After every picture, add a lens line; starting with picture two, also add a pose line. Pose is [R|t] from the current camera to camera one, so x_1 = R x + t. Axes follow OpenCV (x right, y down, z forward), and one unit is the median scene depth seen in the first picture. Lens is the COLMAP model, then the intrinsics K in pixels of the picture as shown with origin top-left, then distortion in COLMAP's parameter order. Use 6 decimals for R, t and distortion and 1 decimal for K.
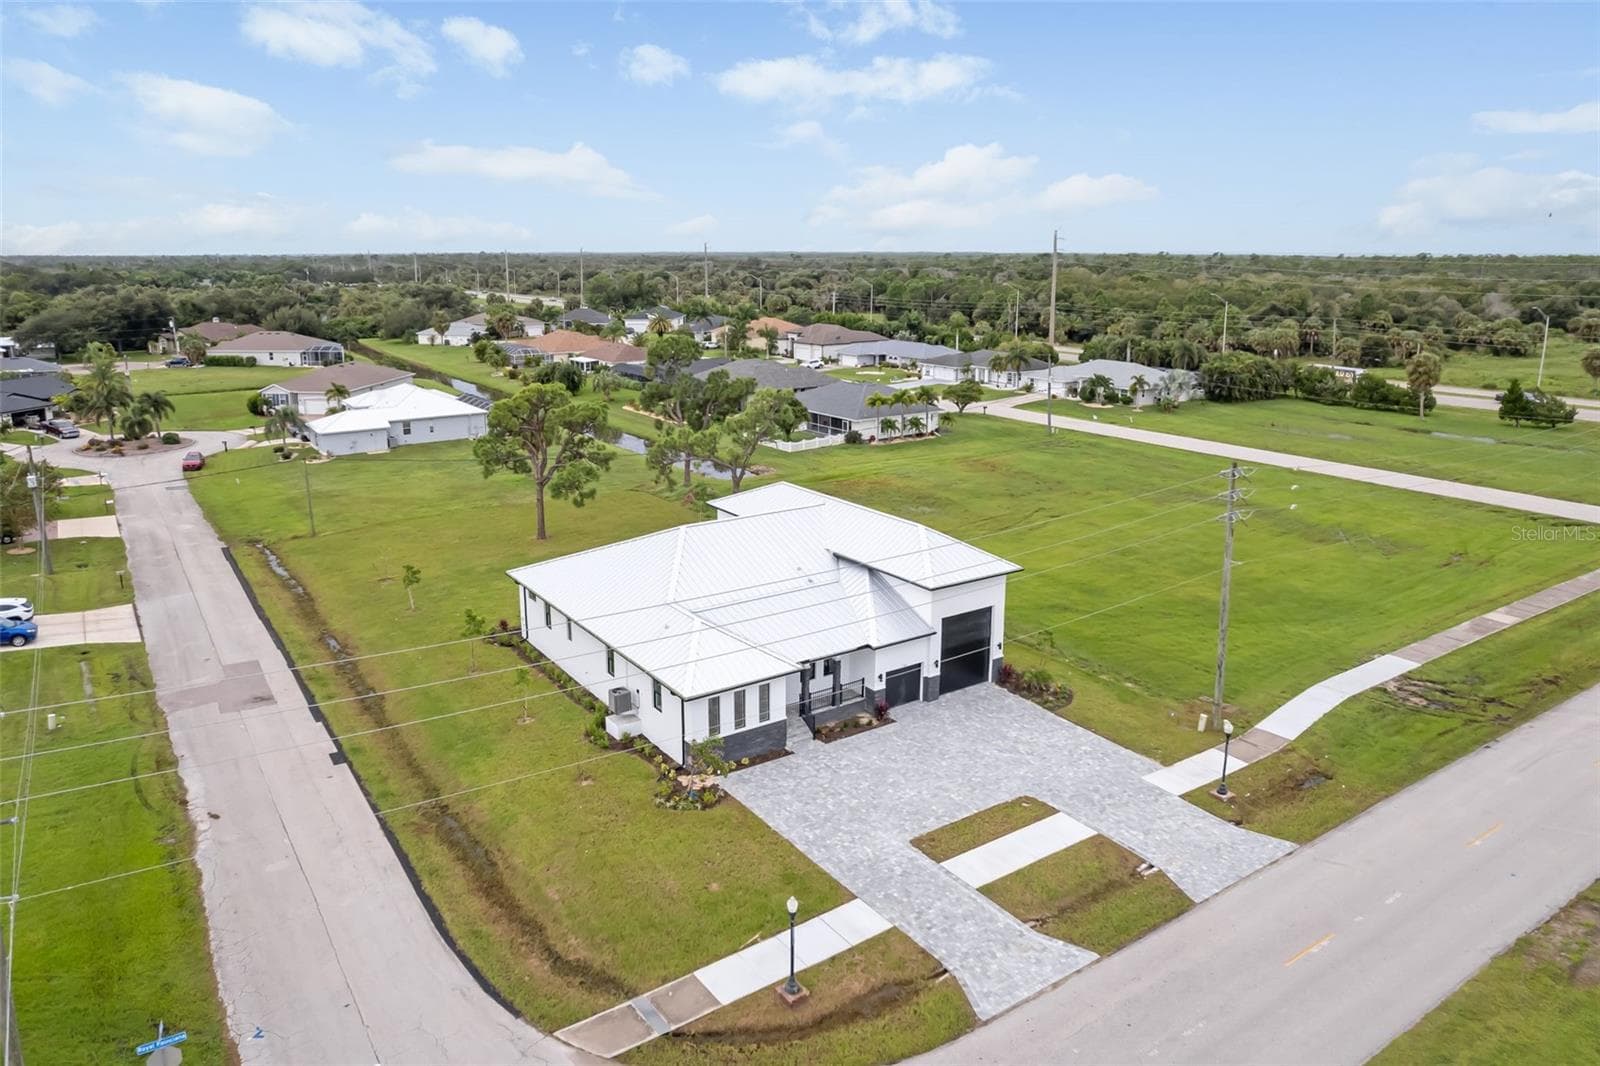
lens RADIAL K [[1037.2, 0, 761.2], [0, 1037.2, 522.0], [0, 0, 1]] dist [-0.069198, 0.068019]
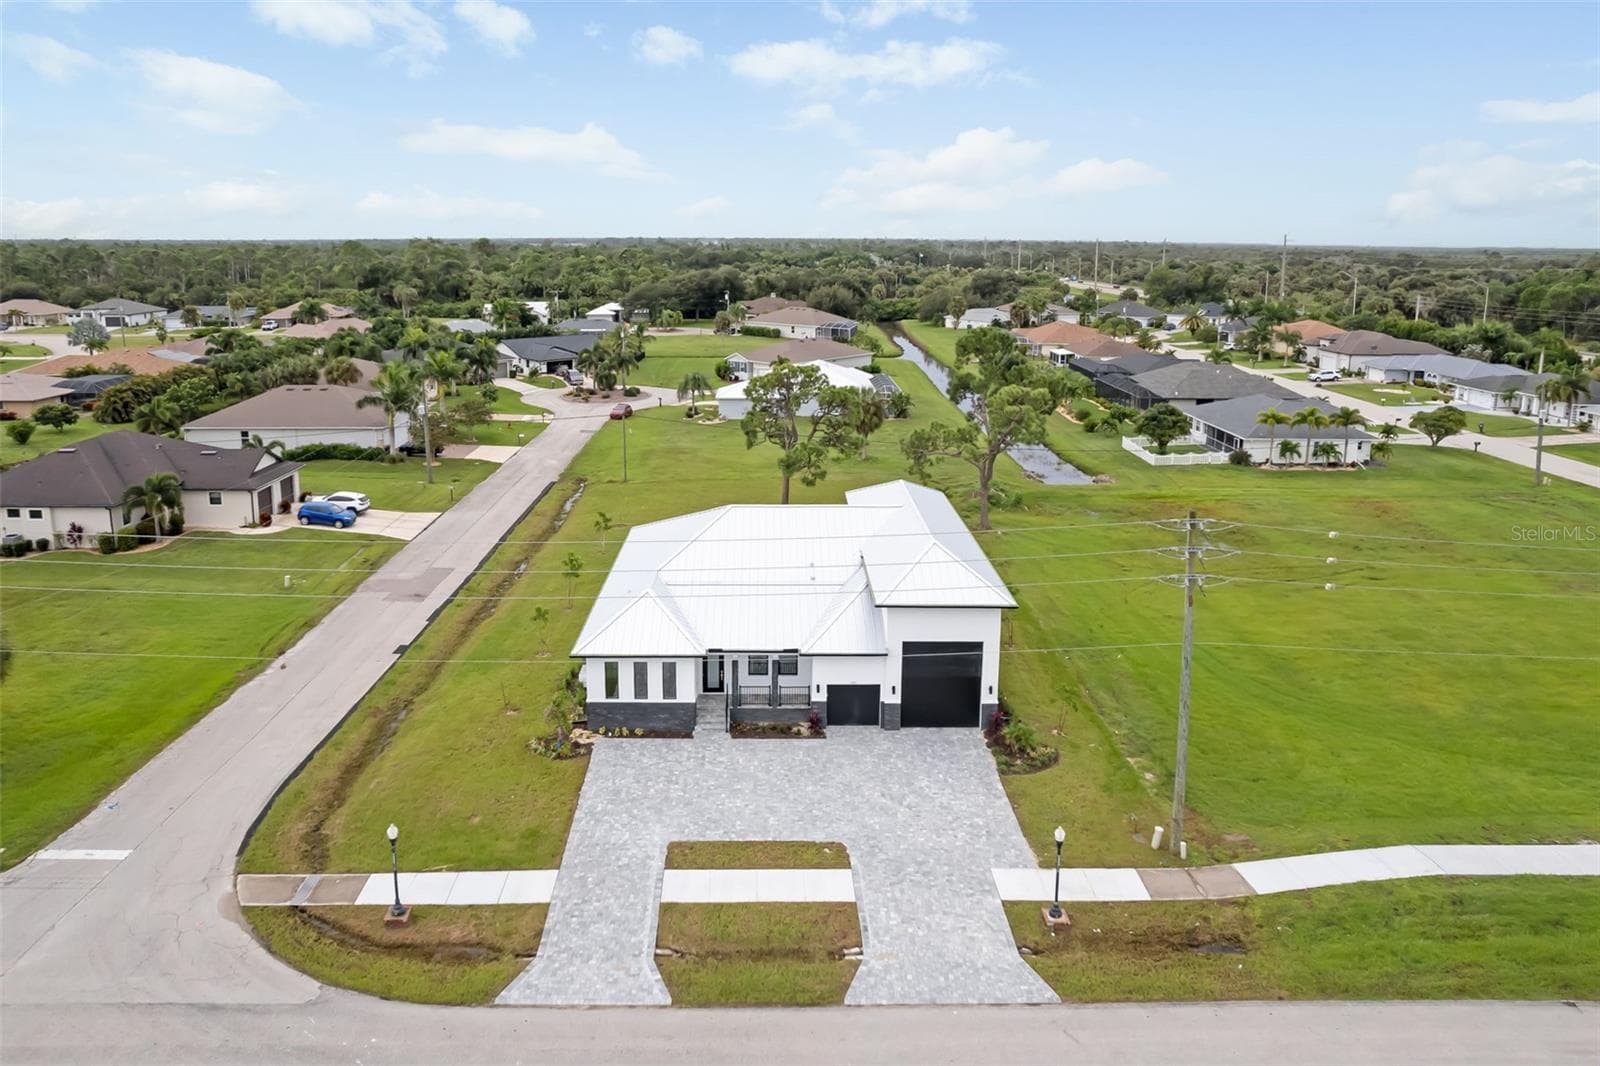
lens RADIAL K [[1066.4, 0, 796.9], [0, 1066.4, 456.8], [0, 0, 1]] dist [-0.038927, 0.000388]
pose [[0.848708, 0.114406, -0.516338, 0.532508], [-0.142745, 0.989640, -0.015354, -0.037969], [0.509233, 0.086736, 0.856247, 0.127704]]
